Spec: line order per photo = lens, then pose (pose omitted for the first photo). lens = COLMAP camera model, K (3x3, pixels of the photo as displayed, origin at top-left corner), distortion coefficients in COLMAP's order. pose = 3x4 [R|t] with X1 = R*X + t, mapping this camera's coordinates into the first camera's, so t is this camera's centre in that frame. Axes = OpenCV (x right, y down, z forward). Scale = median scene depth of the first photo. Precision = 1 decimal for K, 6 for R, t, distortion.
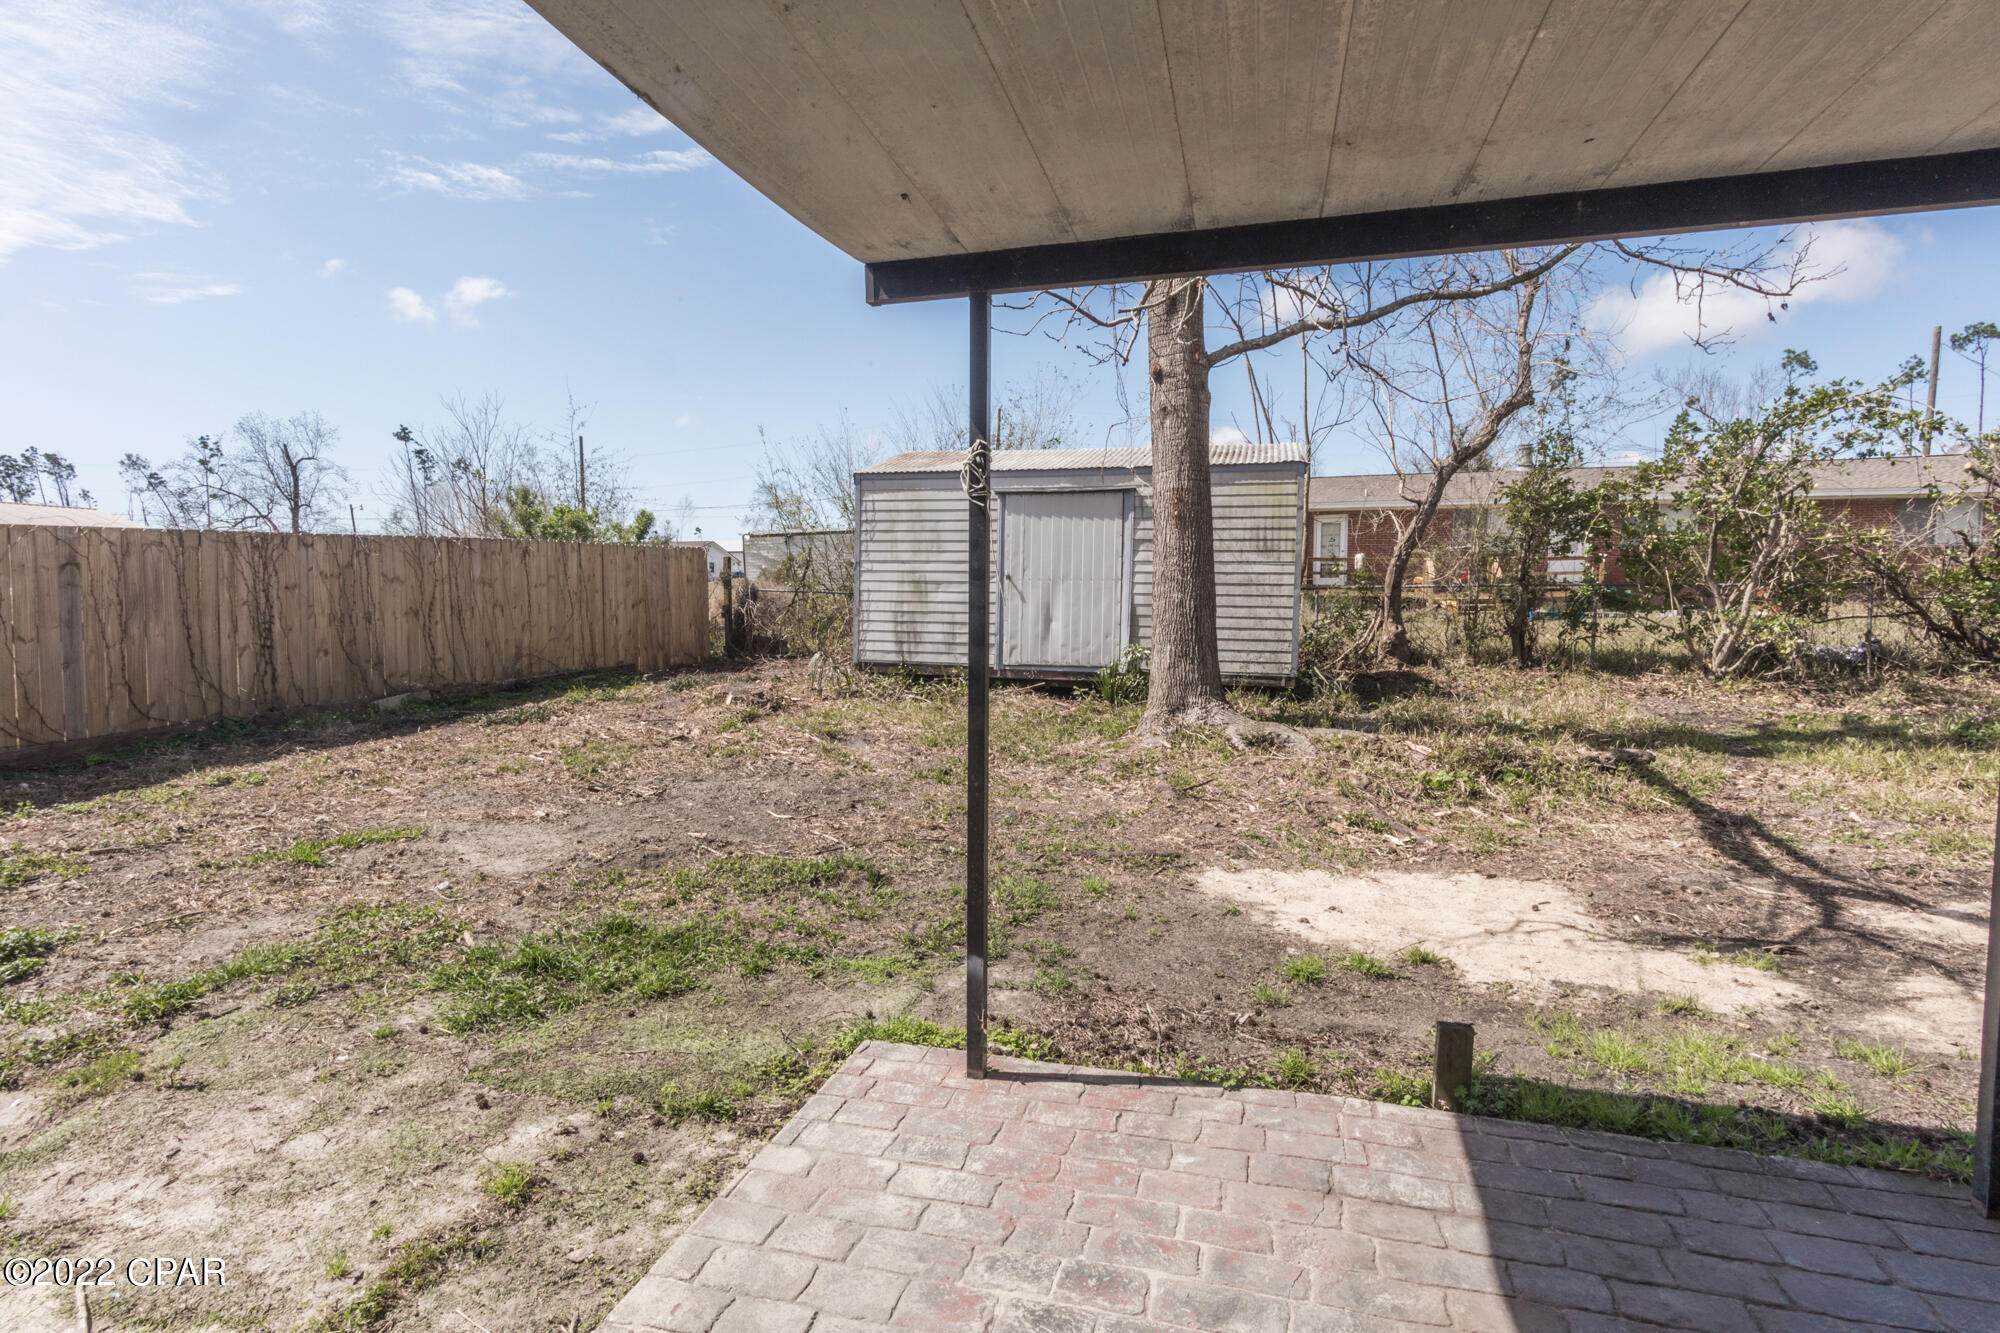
lens RADIAL K [[960.3, 0, 992.0], [0, 960.3, 671.1], [0, 0, 1]] dist [0.004368, -0.000850]
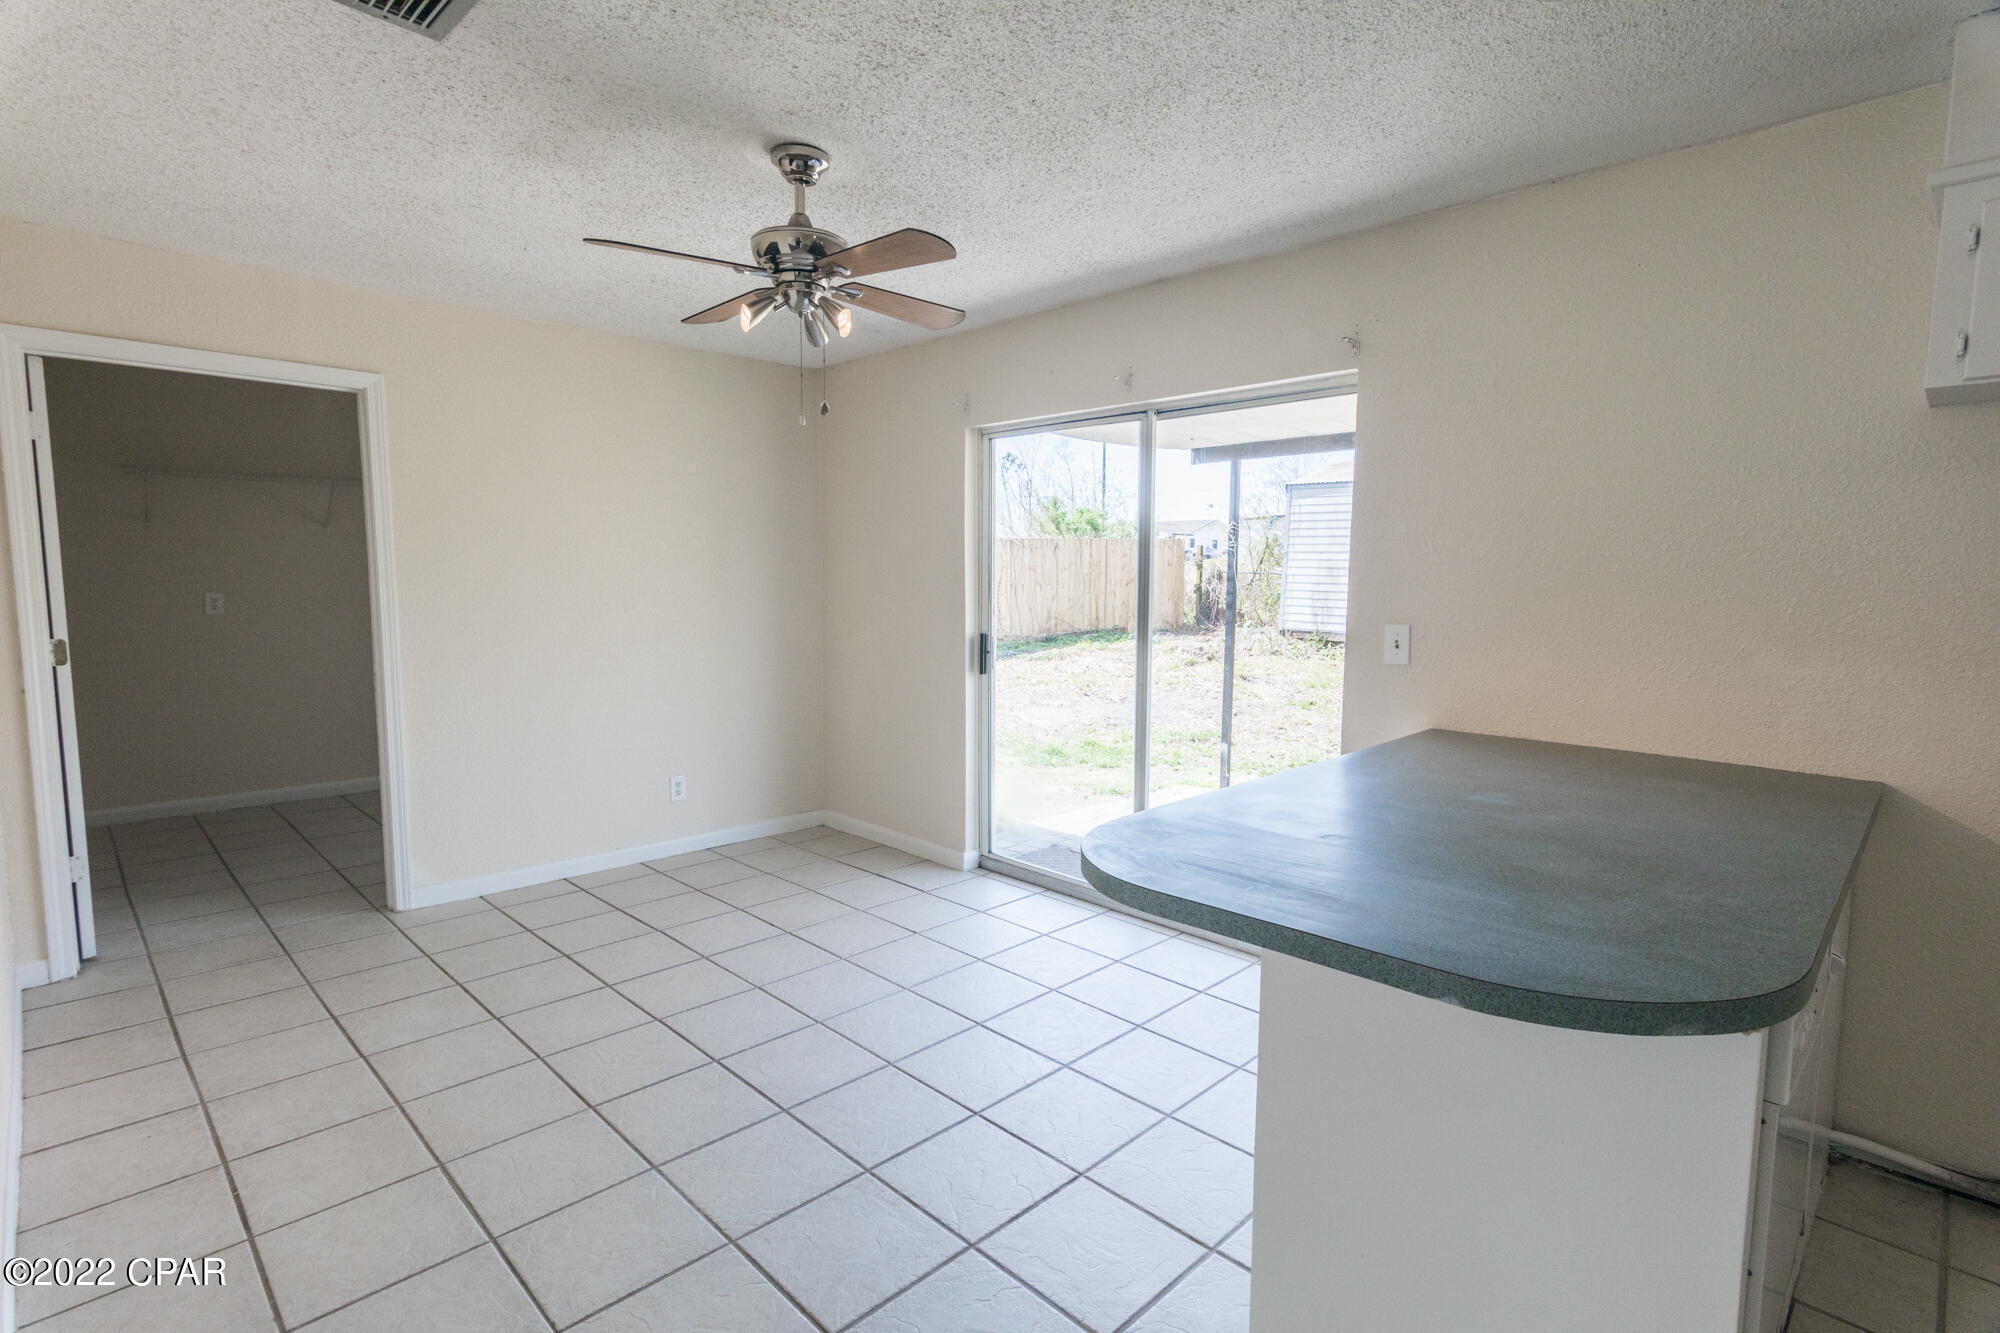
lens RADIAL K [[960.3, 0, 992.0], [0, 960.3, 671.1], [0, 0, 1]] dist [0.004368, -0.000850]
pose [[0.870273, 0.051241, -0.489897, 0.164306], [-0.038903, 0.998618, 0.035343, 0.016773], [0.491031, -0.011699, 0.871064, -0.342127]]
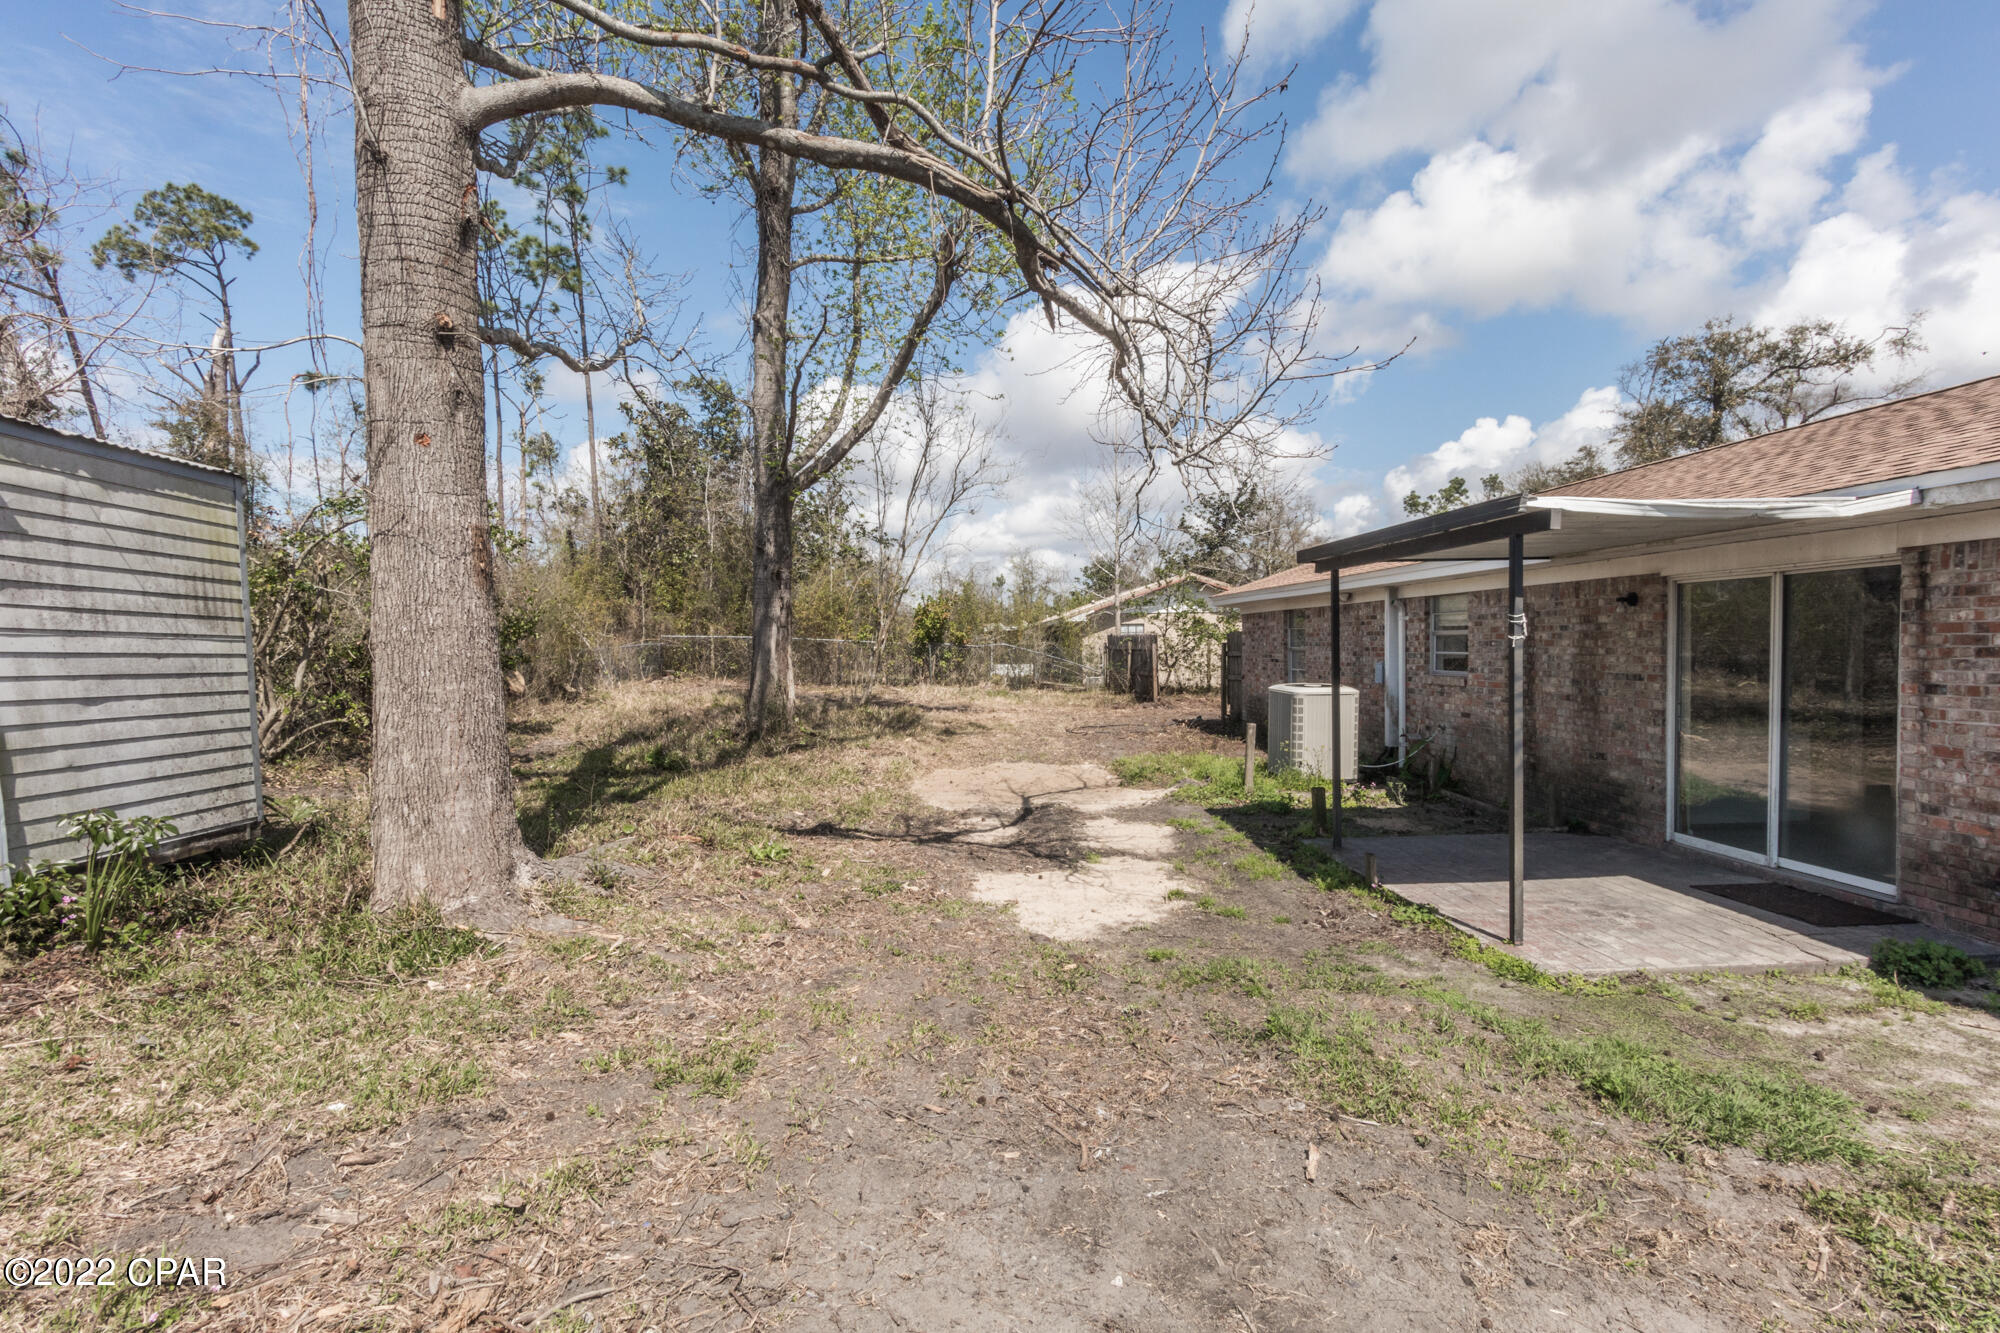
lens RADIAL K [[960.3, 0, 992.0], [0, 960.3, 671.1], [0, 0, 1]] dist [0.004368, -0.000850]
pose [[-0.324532, -0.021957, 0.945620, -0.384165], [0.080808, 0.995432, 0.050847, -0.075504], [-0.942417, 0.092915, -0.321275, 0.669773]]
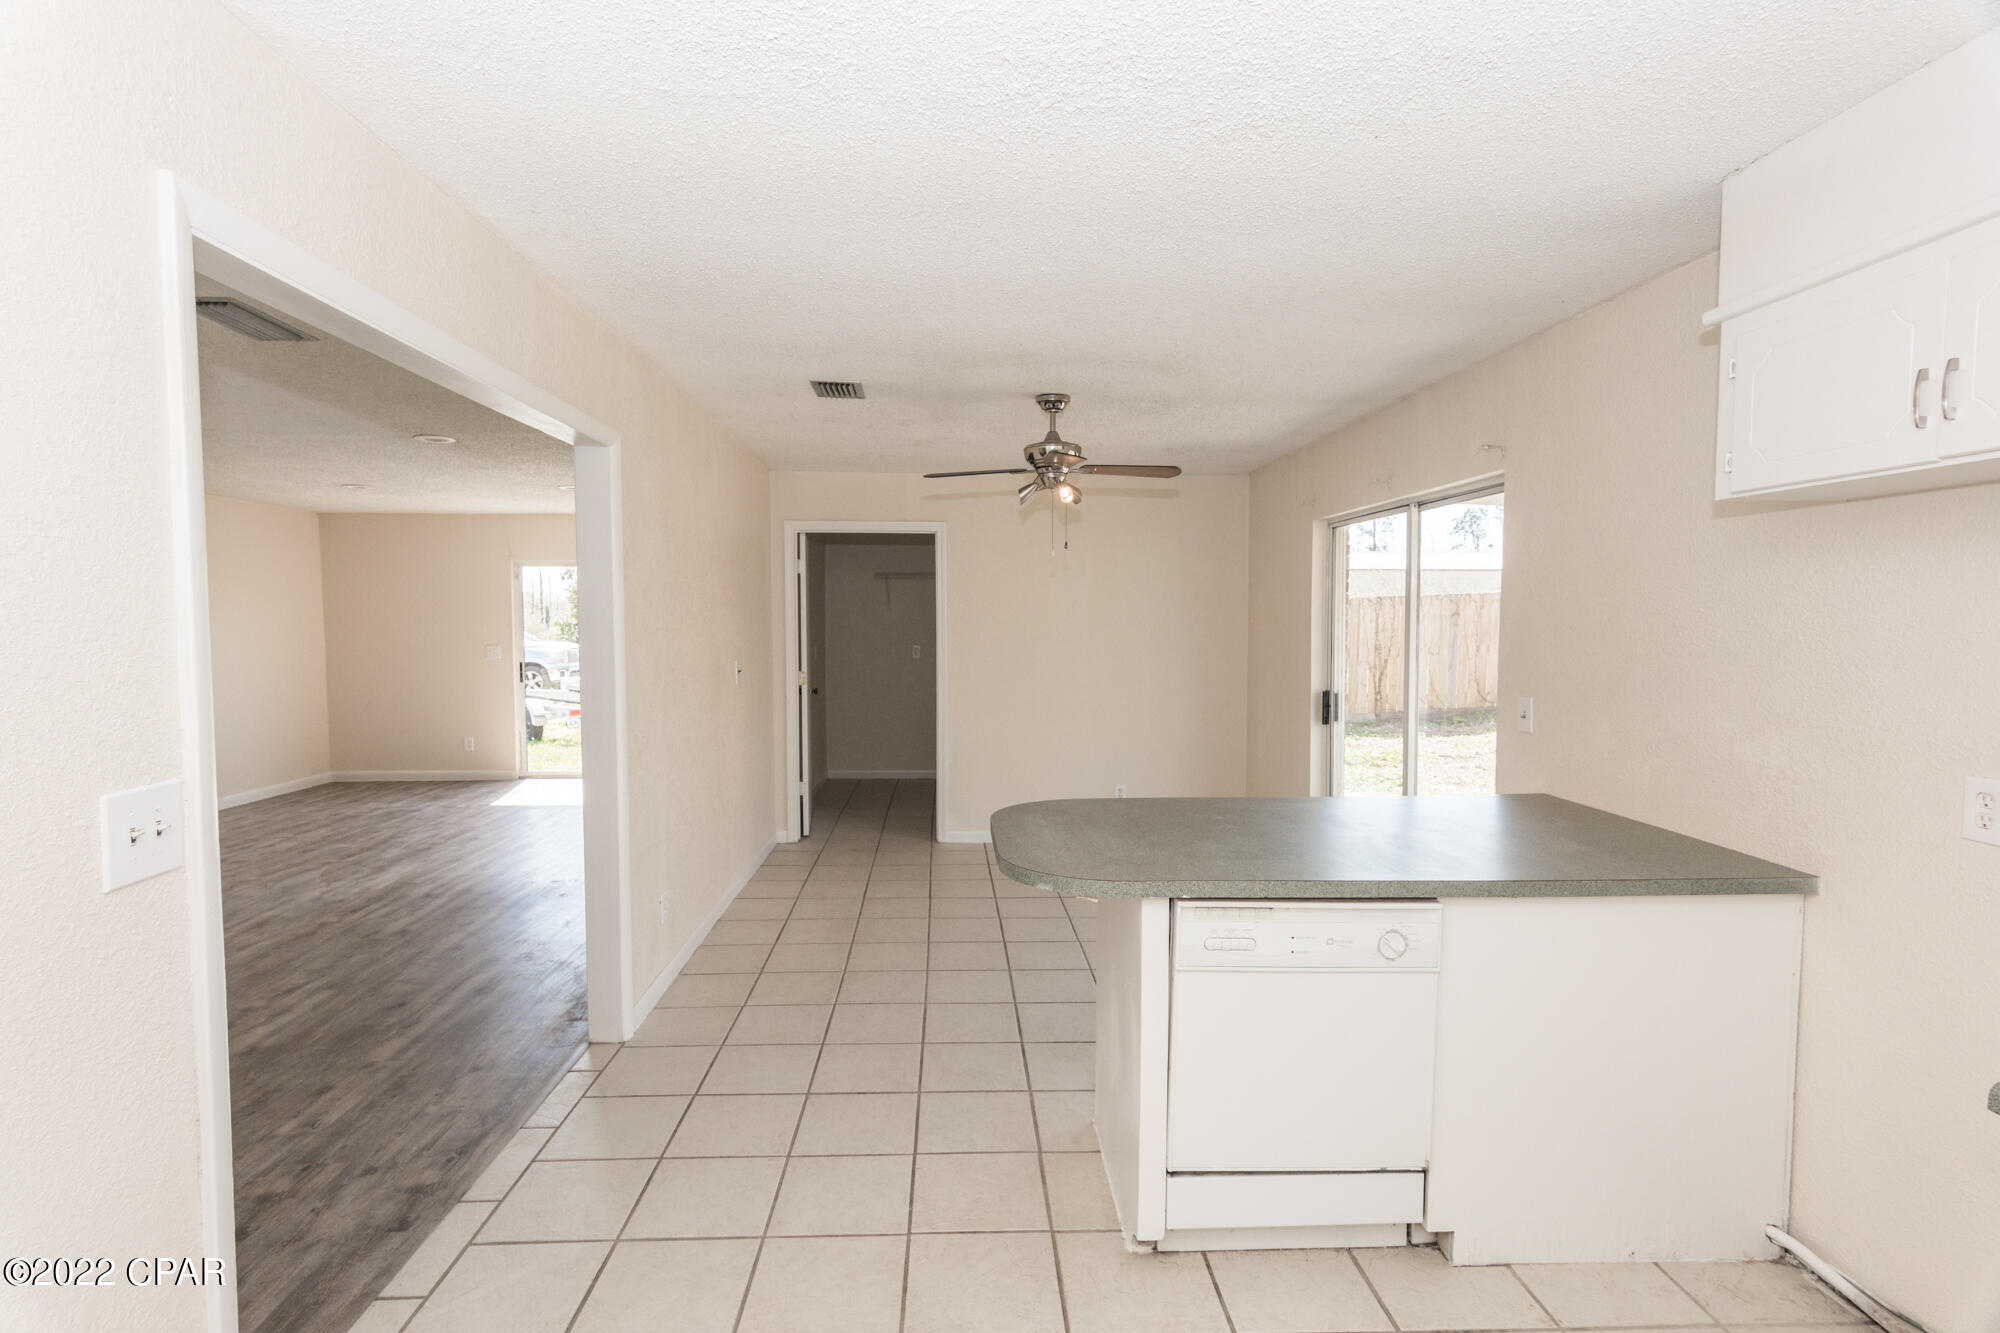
lens RADIAL K [[960.3, 0, 992.0], [0, 960.3, 671.1], [0, 0, 1]] dist [0.004368, -0.000850]
pose [[0.310690, 0.049527, -0.949220, 0.374353], [-0.066537, 0.997325, 0.030258, 0.001698], [0.948180, 0.053757, 0.313154, -0.297672]]
